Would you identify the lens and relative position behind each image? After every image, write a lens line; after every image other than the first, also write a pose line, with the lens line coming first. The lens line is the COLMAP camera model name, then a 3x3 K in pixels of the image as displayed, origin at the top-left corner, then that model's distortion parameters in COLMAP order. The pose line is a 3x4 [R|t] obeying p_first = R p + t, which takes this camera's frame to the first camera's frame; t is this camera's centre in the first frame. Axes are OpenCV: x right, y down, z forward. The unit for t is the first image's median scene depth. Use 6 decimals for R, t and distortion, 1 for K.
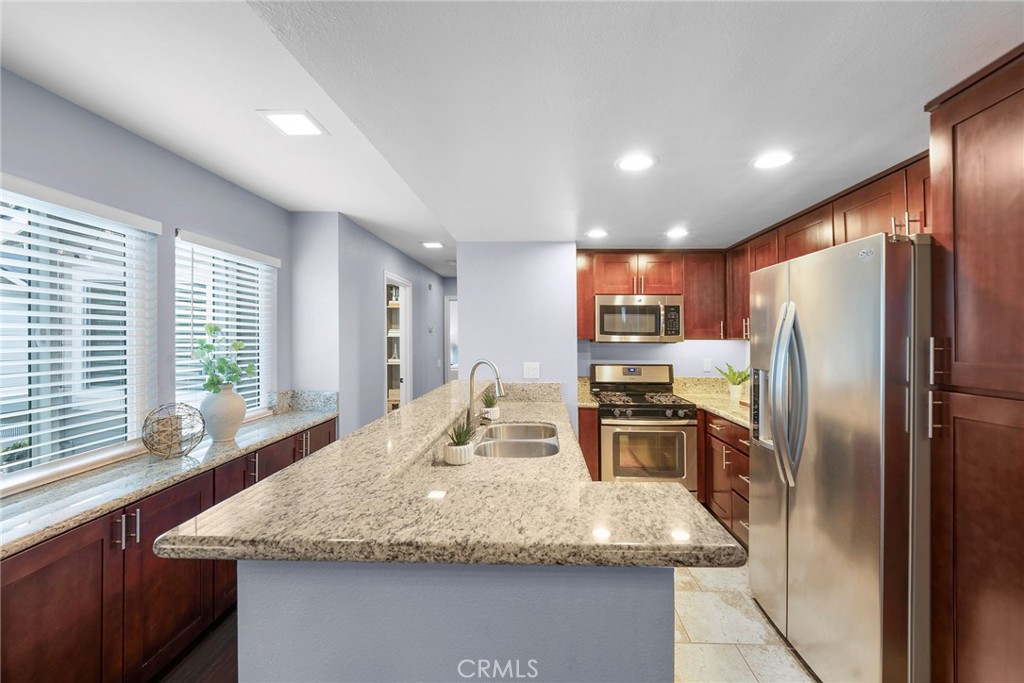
lens RADIAL K [[408.3, 0, 515.5], [0, 408.3, 334.9], [0, 0, 1]] dist [-0.007863, -0.000042]
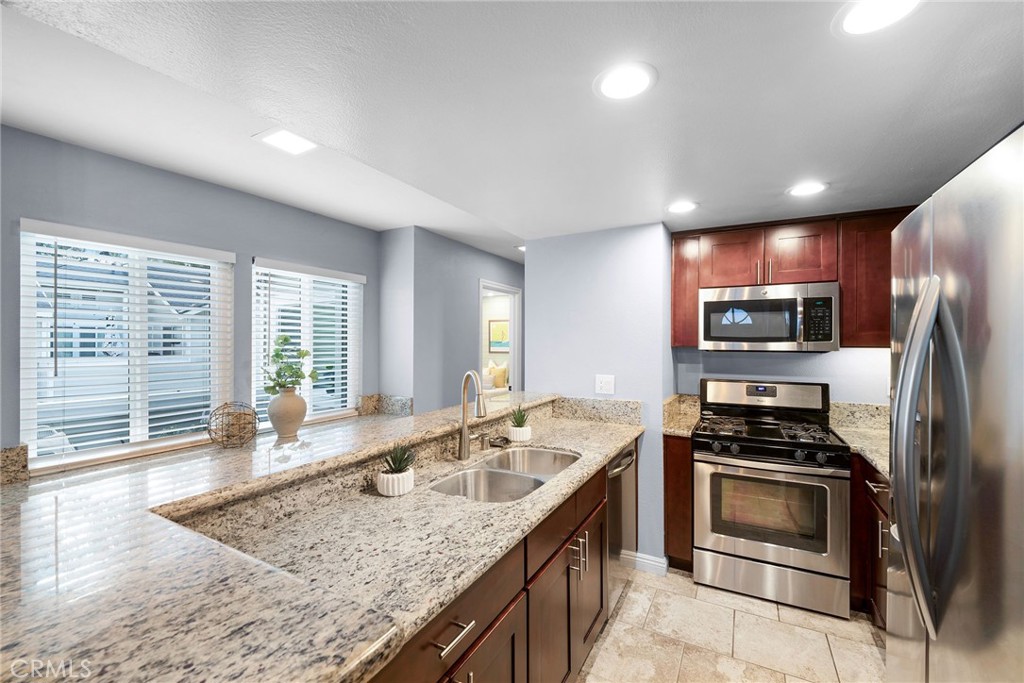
lens RADIAL K [[400.1, 0, 507.8], [0, 400.1, 344.3], [0, 0, 1]] dist [-0.024533, 0.000110]
pose [[0.890429, -0.003716, -0.455108, 0.238889], [0.008042, 0.999939, 0.007571, -0.003578], [0.455052, -0.010402, 0.890404, 0.188297]]
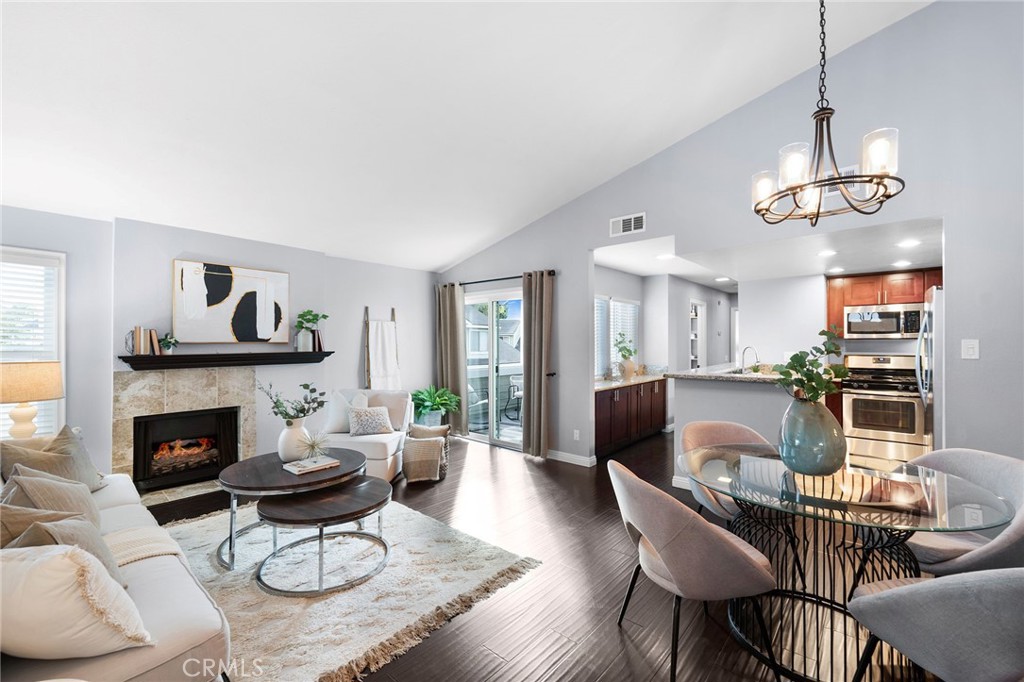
lens RADIAL K [[415.7, 0, 509.2], [0, 415.7, 337.7], [0, 0, 1]] dist [-0.000839, -0.013807]
pose [[0.778347, -0.010209, -0.627752, 0.210944], [0.012107, 0.999926, -0.001250, 0.001949], [0.627718, -0.006628, 0.778413, -0.972613]]
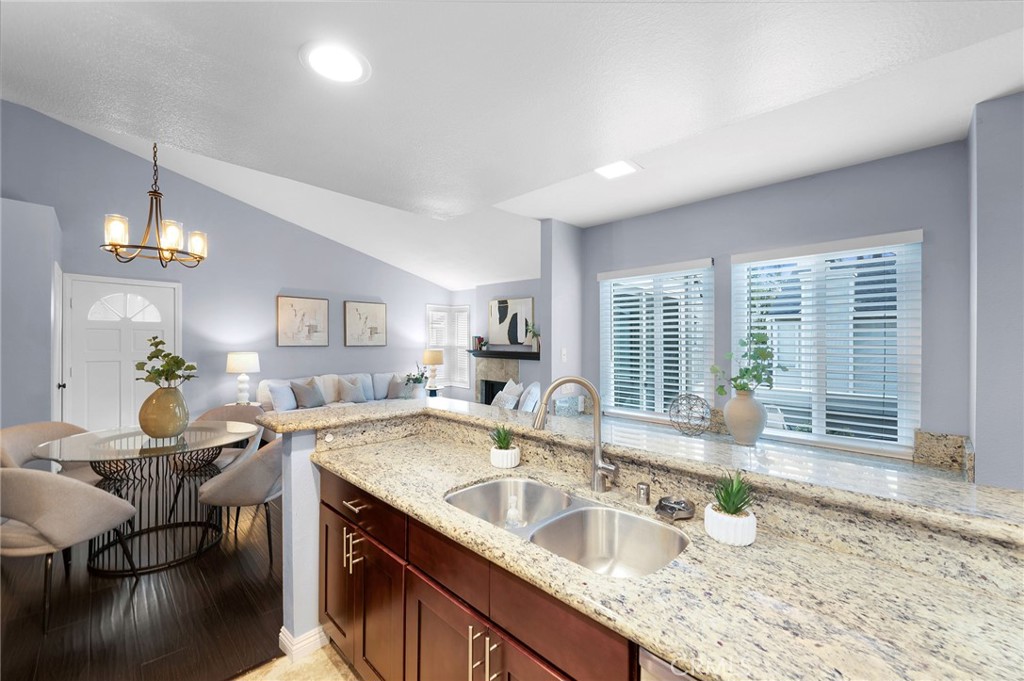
lens RADIAL K [[400.1, 0, 507.8], [0, 400.1, 343.3], [0, 0, 1]] dist [-0.024533, 0.000110]
pose [[-0.657604, -0.003505, -0.753356, 0.322312], [-0.002999, 0.999993, -0.002035, 0.002527], [0.753358, 0.000921, -0.657610, 0.876974]]
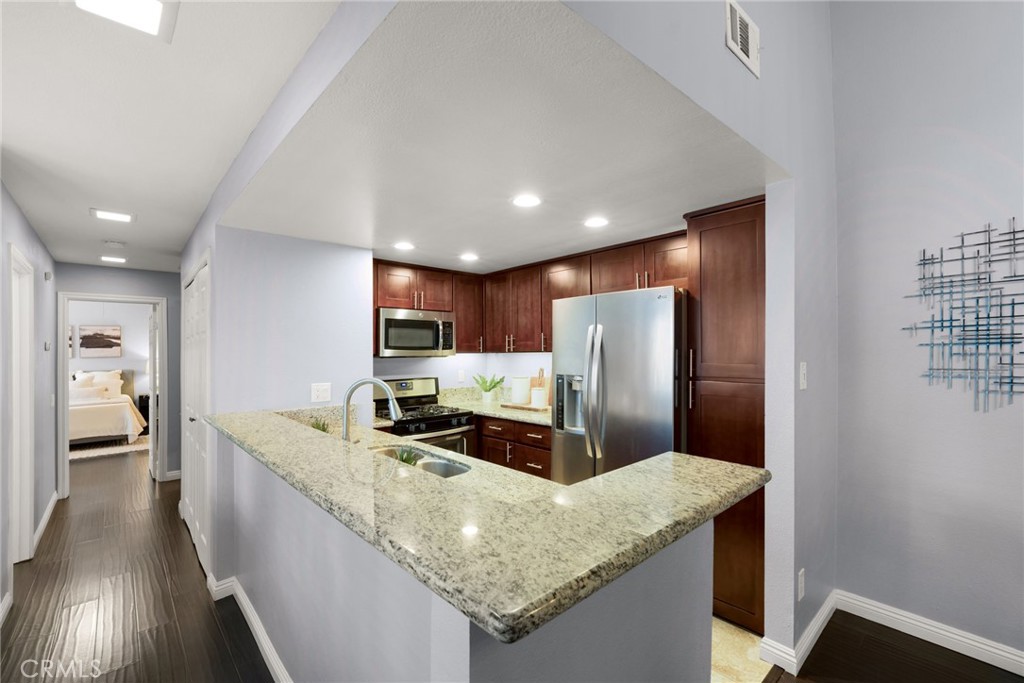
lens RADIAL K [[433.6, 0, 502.6], [0, 433.6, 342.6], [0, 0, 1]] dist [0.007190, -0.000177]
pose [[0.705736, 0.000289, 0.708475, -0.345586], [0.010806, 0.999879, -0.011172, -0.003549], [-0.708393, 0.015540, 0.705647, 0.098709]]
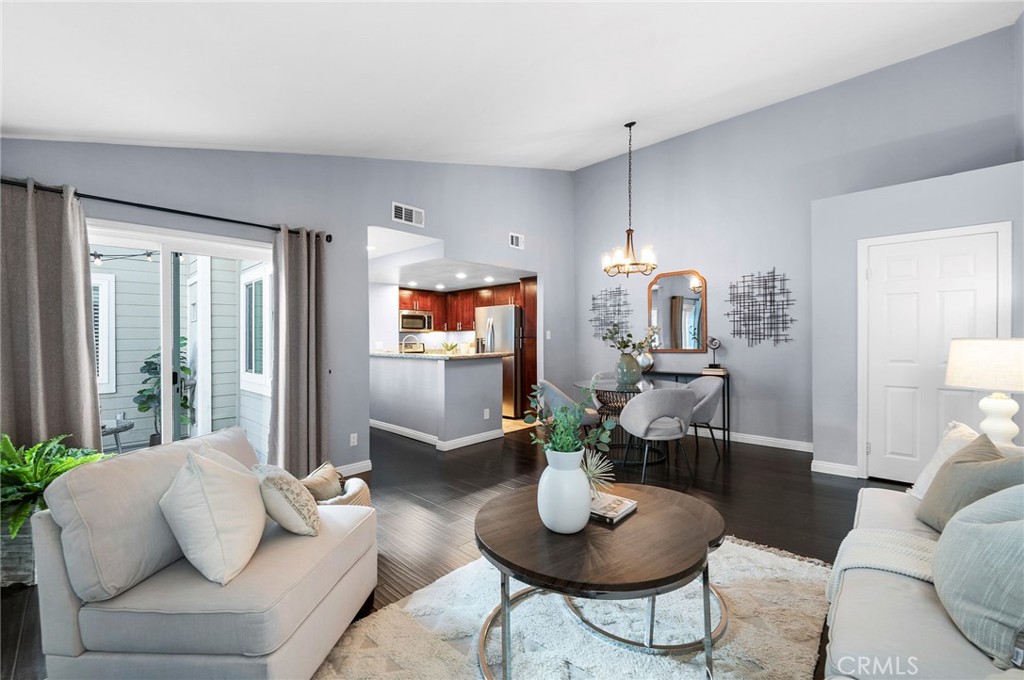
lens RADIAL K [[415.8, 0, 501.9], [0, 415.8, 350.8], [0, 0, 1]] dist [0.029713, 0.000077]
pose [[0.642451, -0.039279, 0.765320, -1.185539], [0.008838, 0.998999, 0.043854, 0.024786], [-0.766276, -0.021410, 0.642155, -0.817767]]
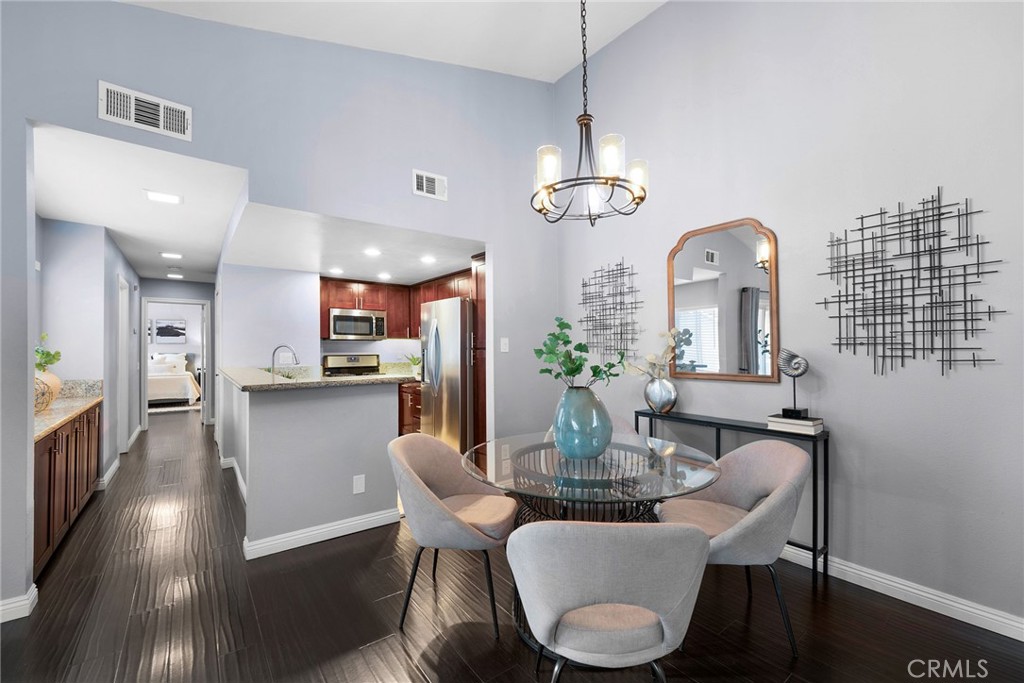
lens RADIAL K [[417.9, 0, 516.1], [0, 417.9, 352.9], [0, 0, 1]] dist [-0.000468, -0.008608]
pose [[0.747449, -0.019503, 0.664032, -0.337578], [0.003465, 0.999670, 0.025460, 0.031748], [-0.664310, -0.016729, 0.747270, -0.644598]]
